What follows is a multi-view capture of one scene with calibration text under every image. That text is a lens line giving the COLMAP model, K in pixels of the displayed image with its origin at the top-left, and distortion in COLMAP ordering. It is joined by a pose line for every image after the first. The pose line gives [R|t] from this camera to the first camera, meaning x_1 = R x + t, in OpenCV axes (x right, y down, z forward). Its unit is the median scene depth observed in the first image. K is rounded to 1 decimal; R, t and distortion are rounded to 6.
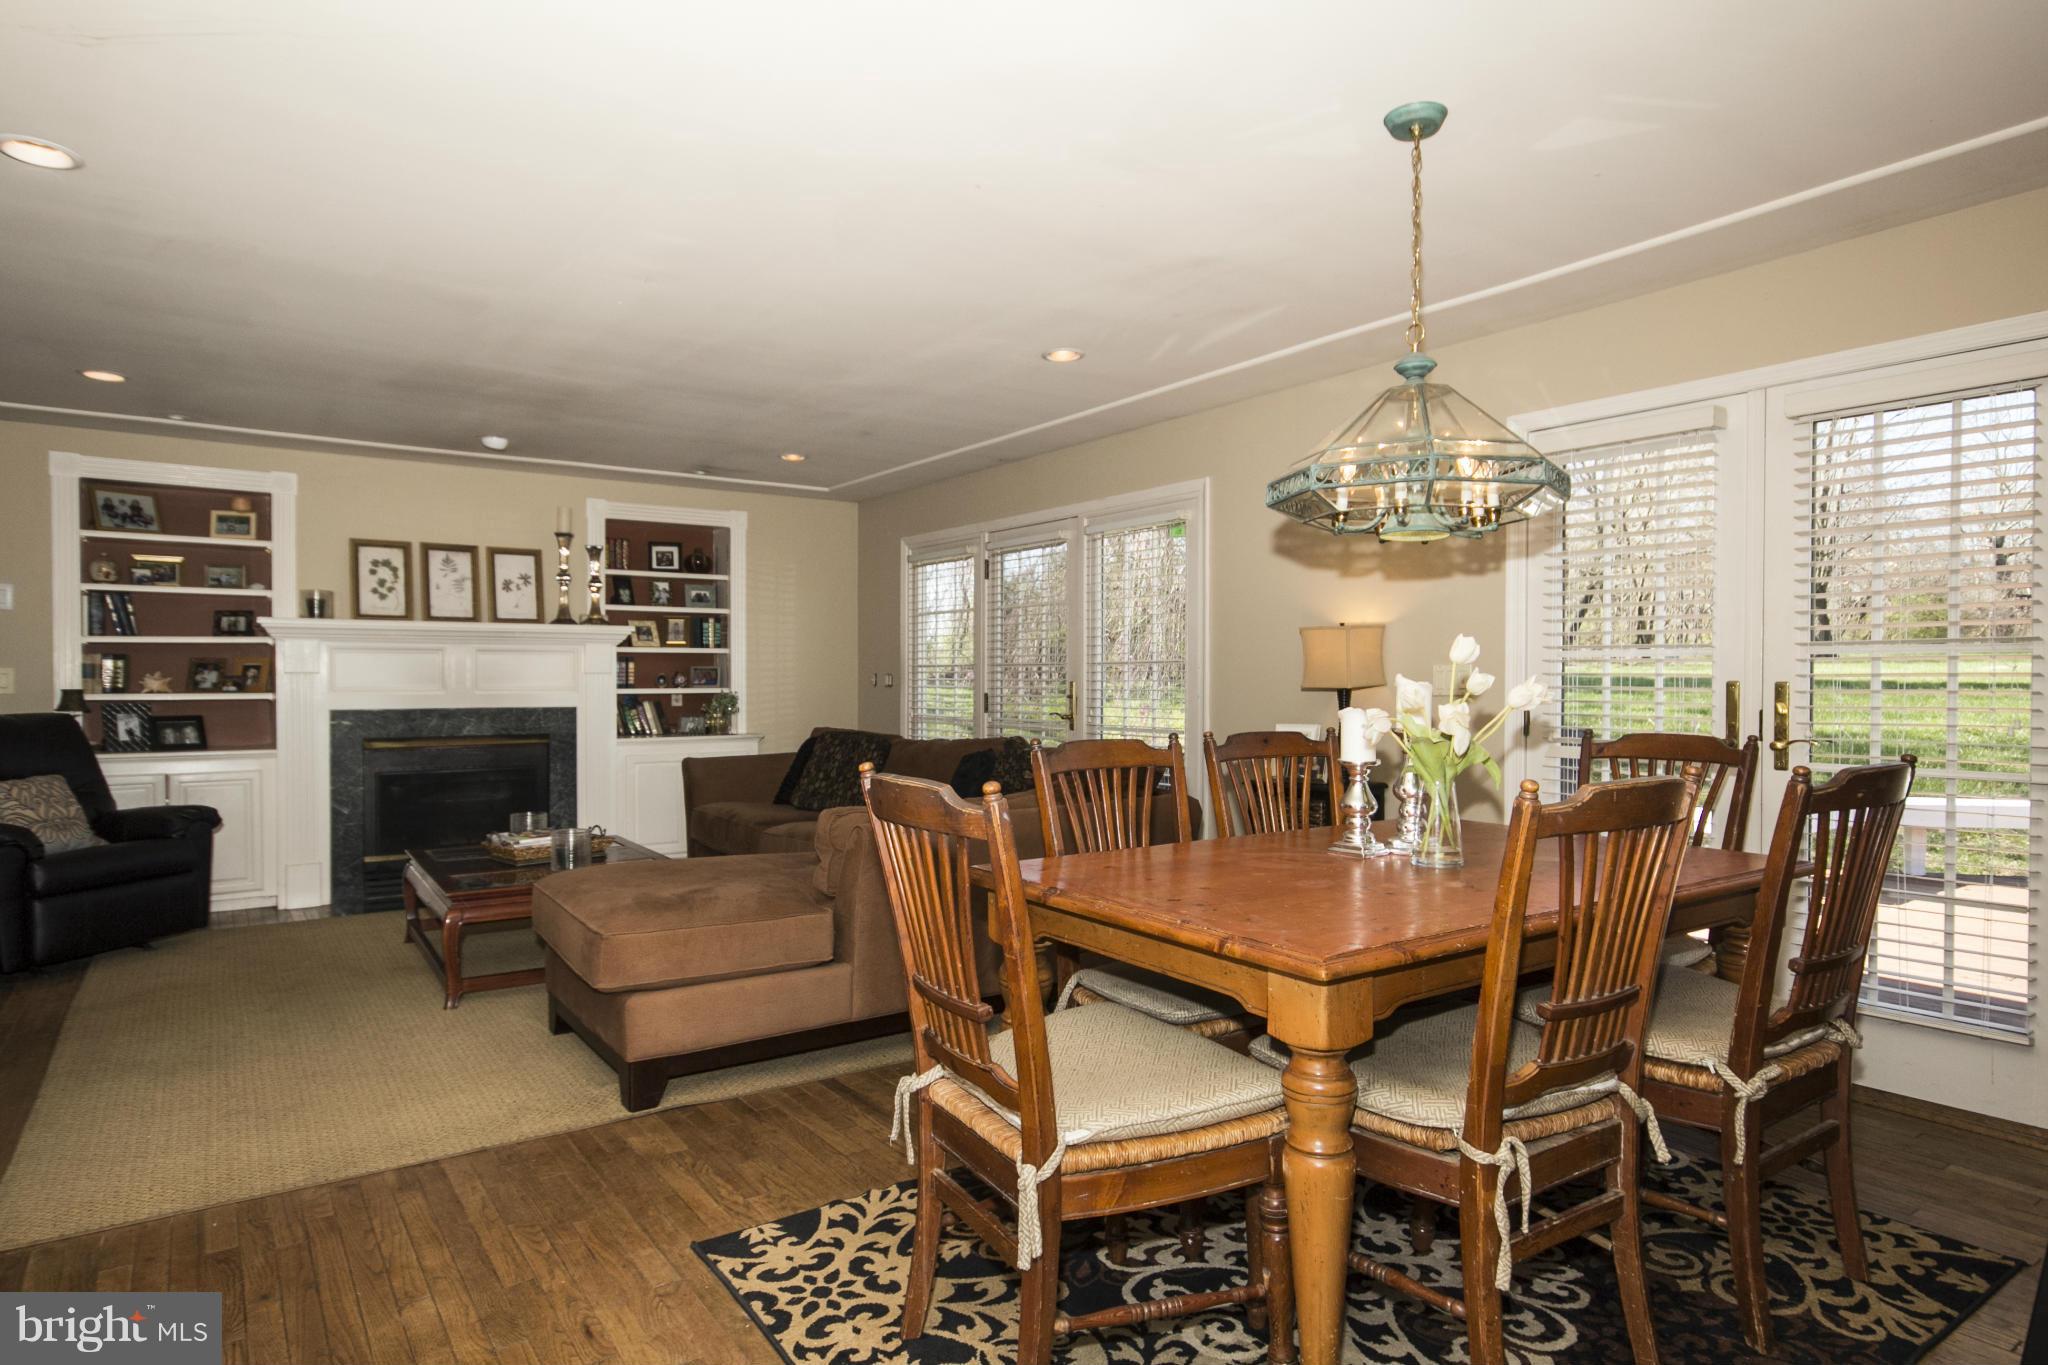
lens RADIAL K [[1149.8, 0, 1035.7], [0, 1149.8, 692.0], [0, 0, 1]] dist [0.001878, 0.000313]
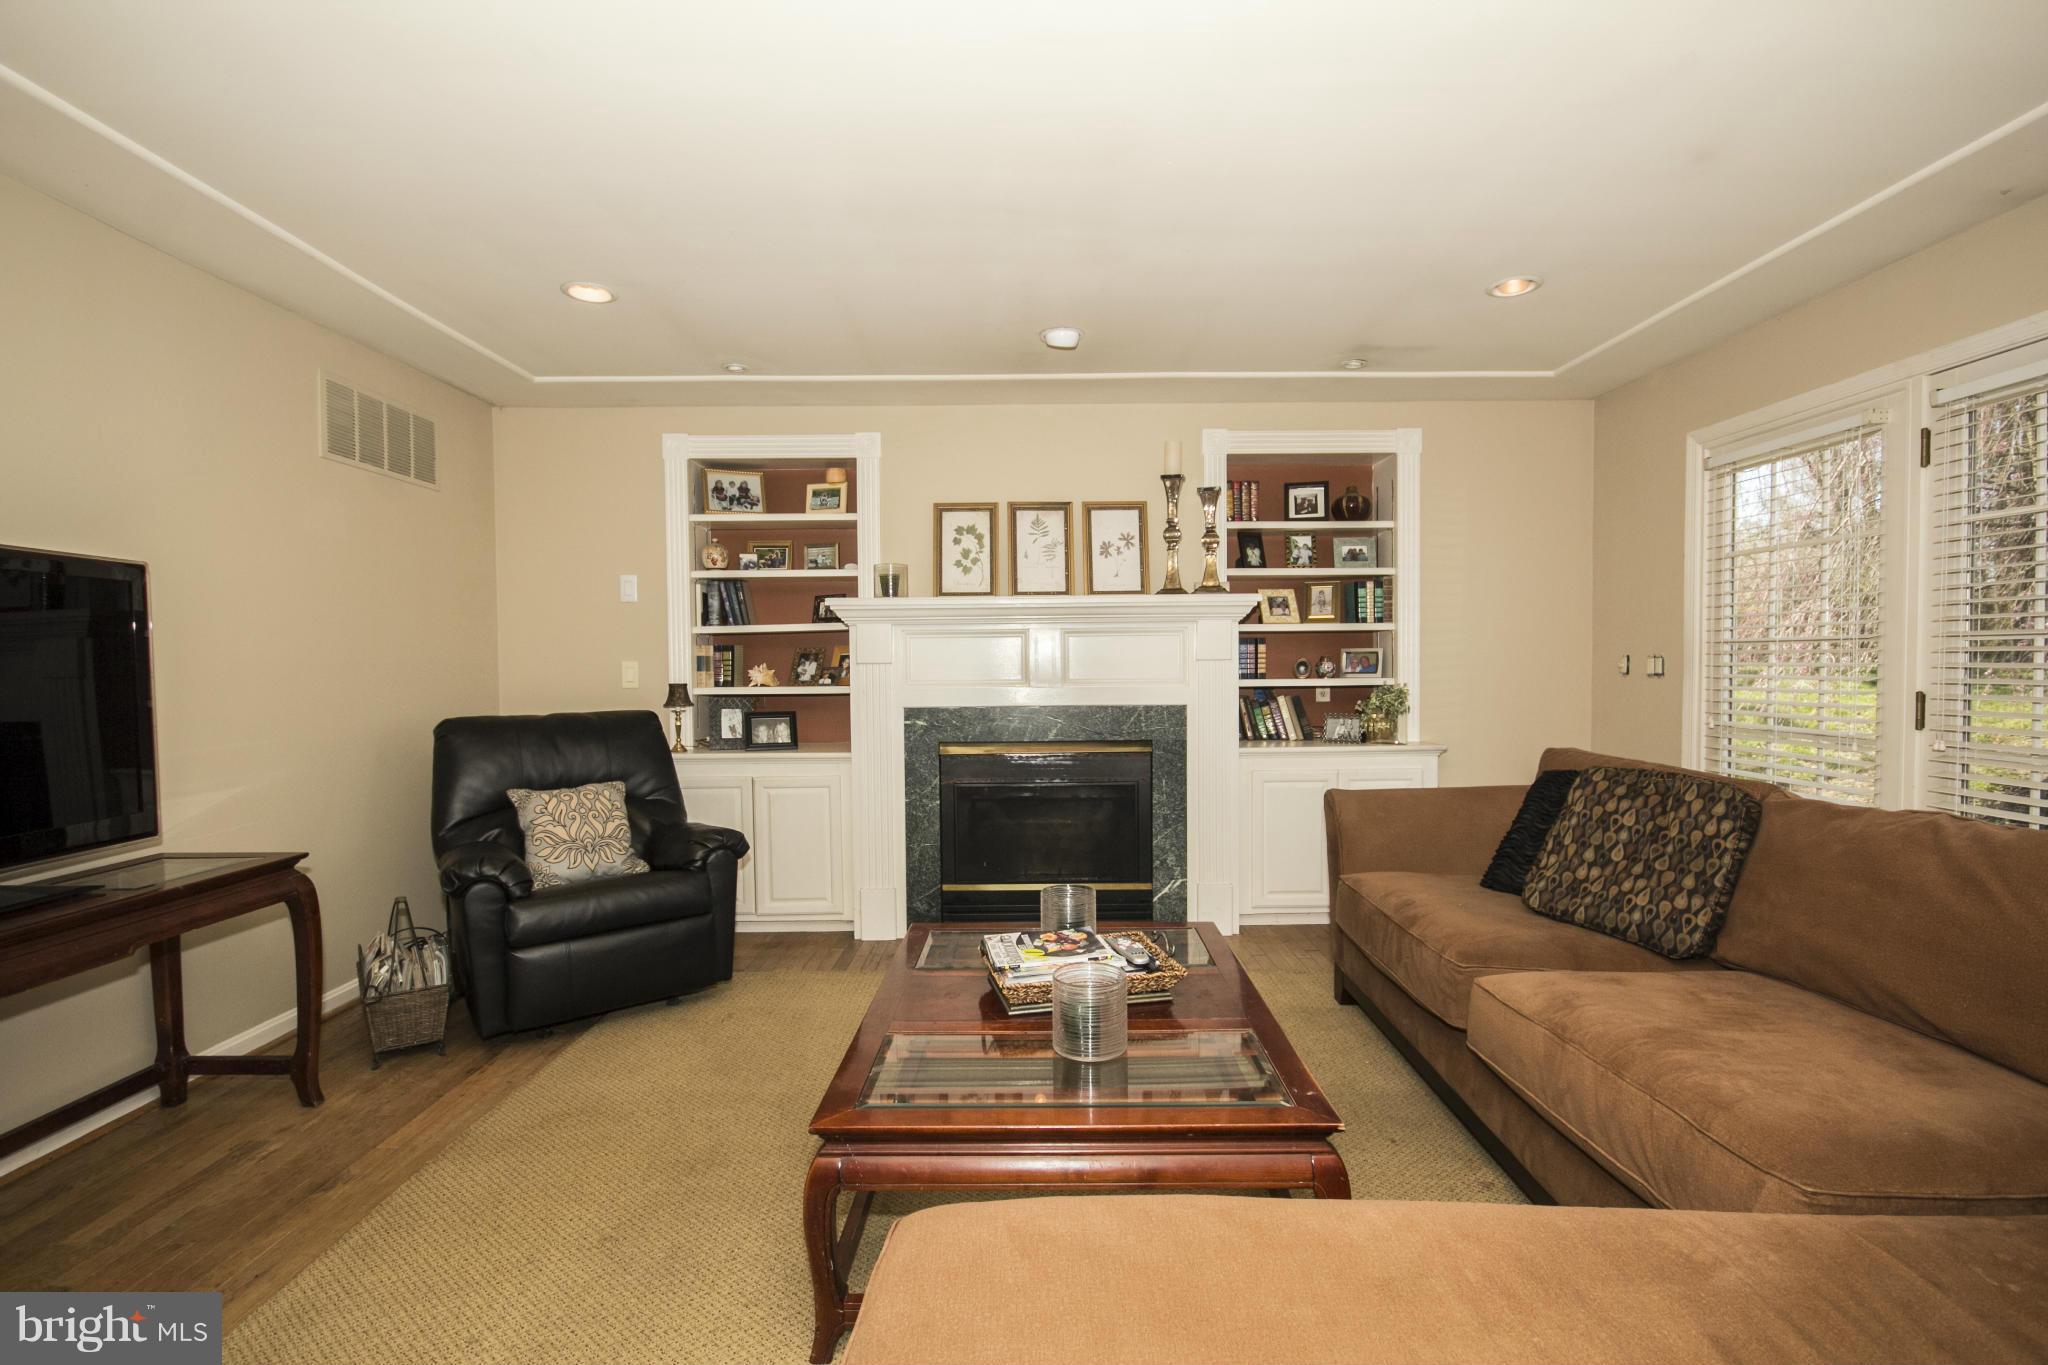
lens RADIAL K [[928.3, 0, 1035.3], [0, 928.3, 687.1], [0, 0, 1]] dist [-0.011604, -0.000303]
pose [[0.815484, 0.006957, -0.578738, -0.142003], [0.002730, 0.999870, 0.015866, -0.009194], [0.578773, -0.014519, 0.815359, 0.493345]]
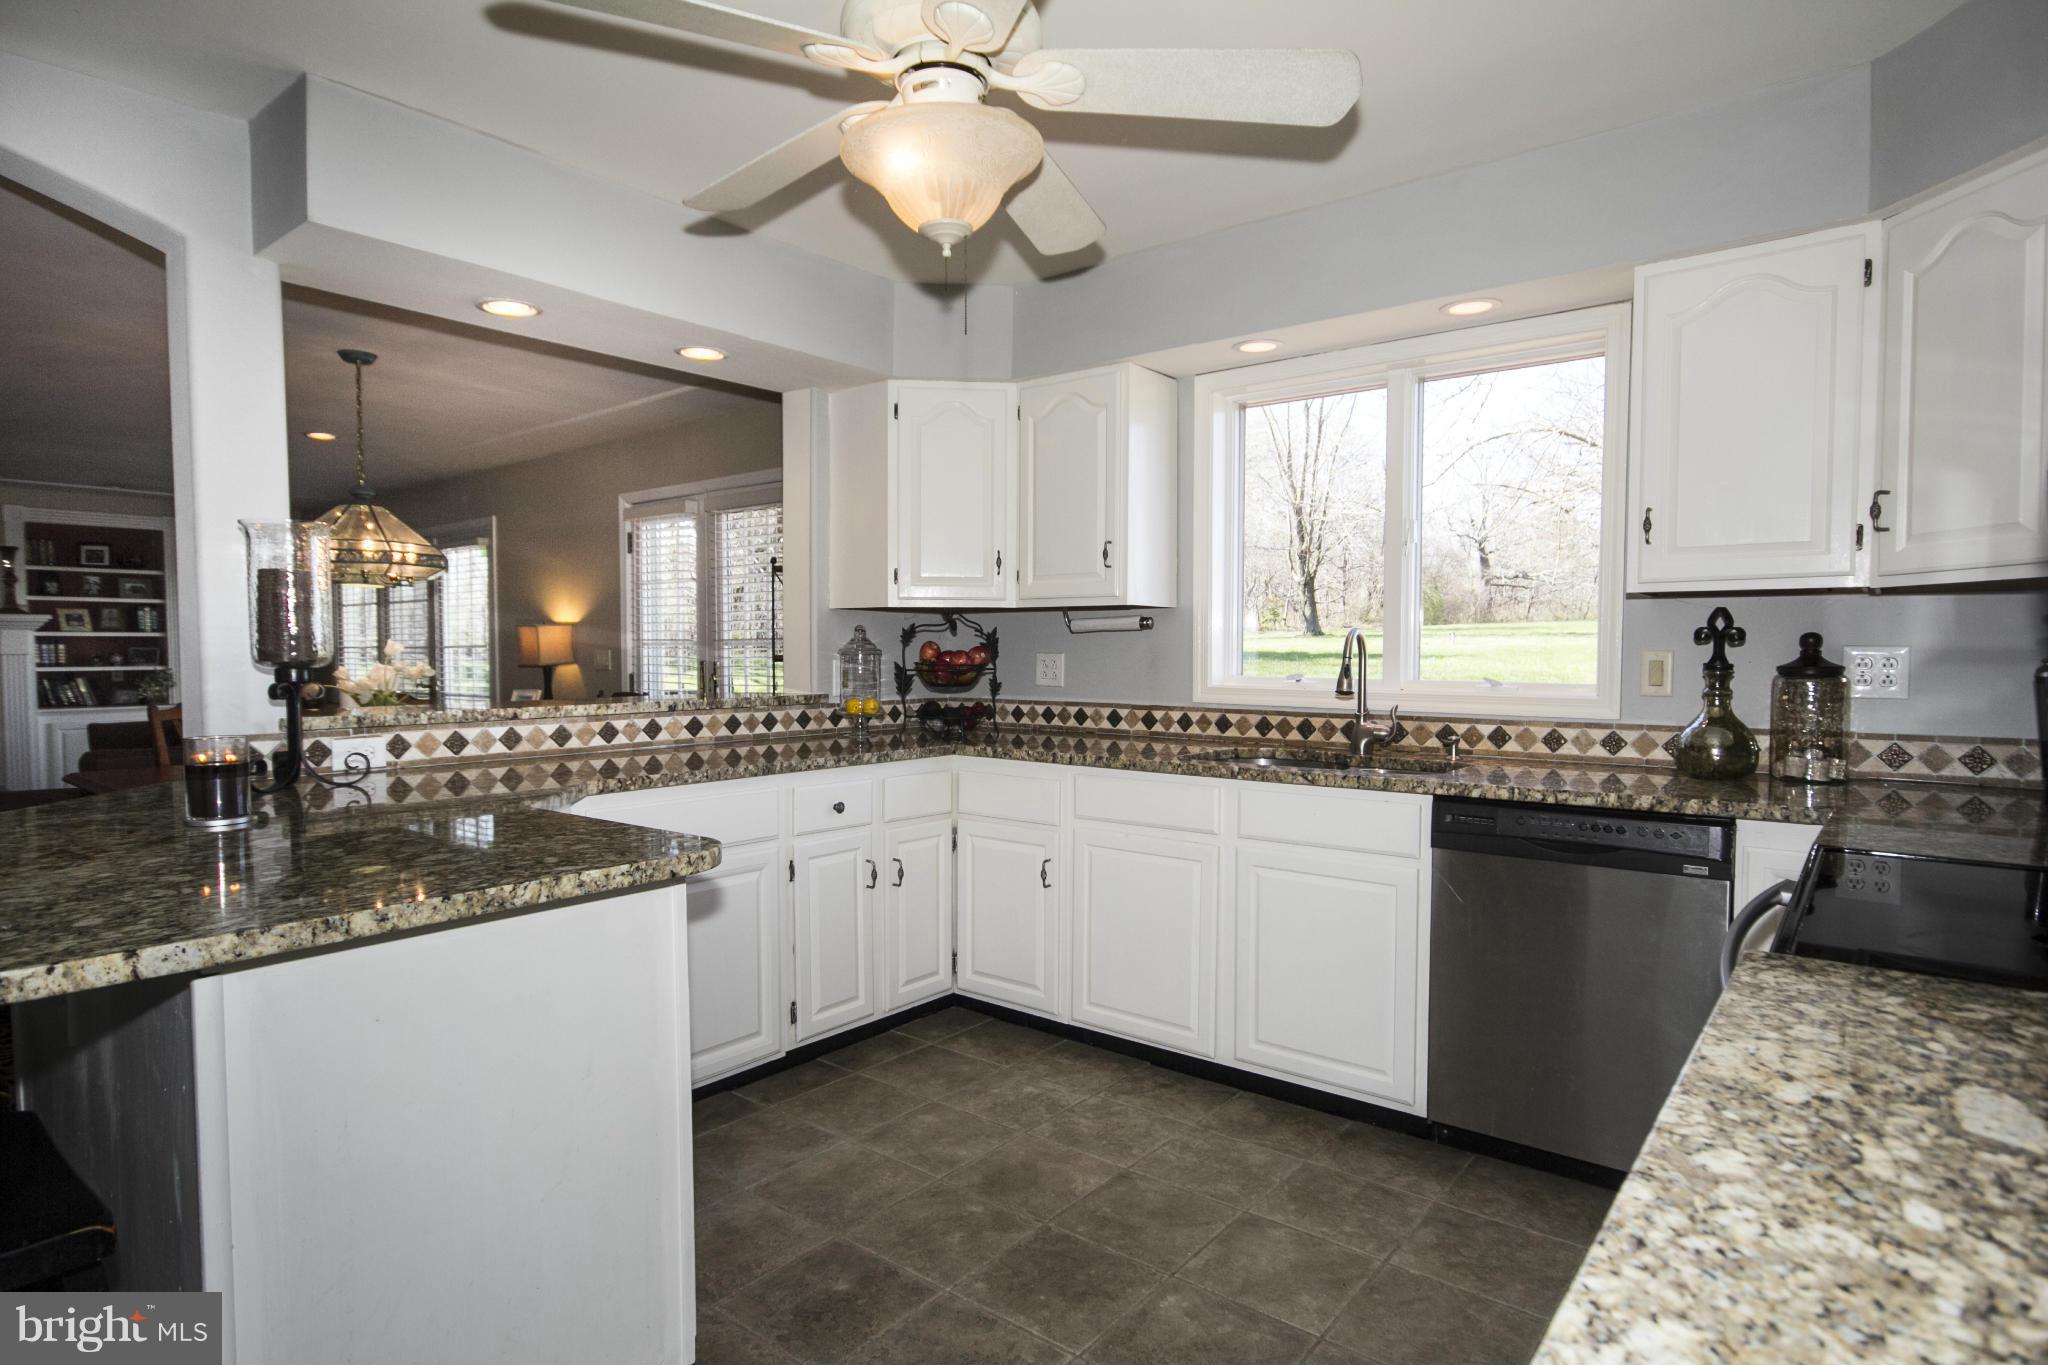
lens RADIAL K [[1075.1, 0, 1024.6], [0, 1075.1, 689.7], [0, 0, 1]] dist [-0.011795, 0.010725]
pose [[0.961844, -0.014640, 0.273206, 0.352090], [0.007943, 0.999641, 0.025604, 0.000268], [-0.273483, -0.022457, 0.961615, -0.386796]]
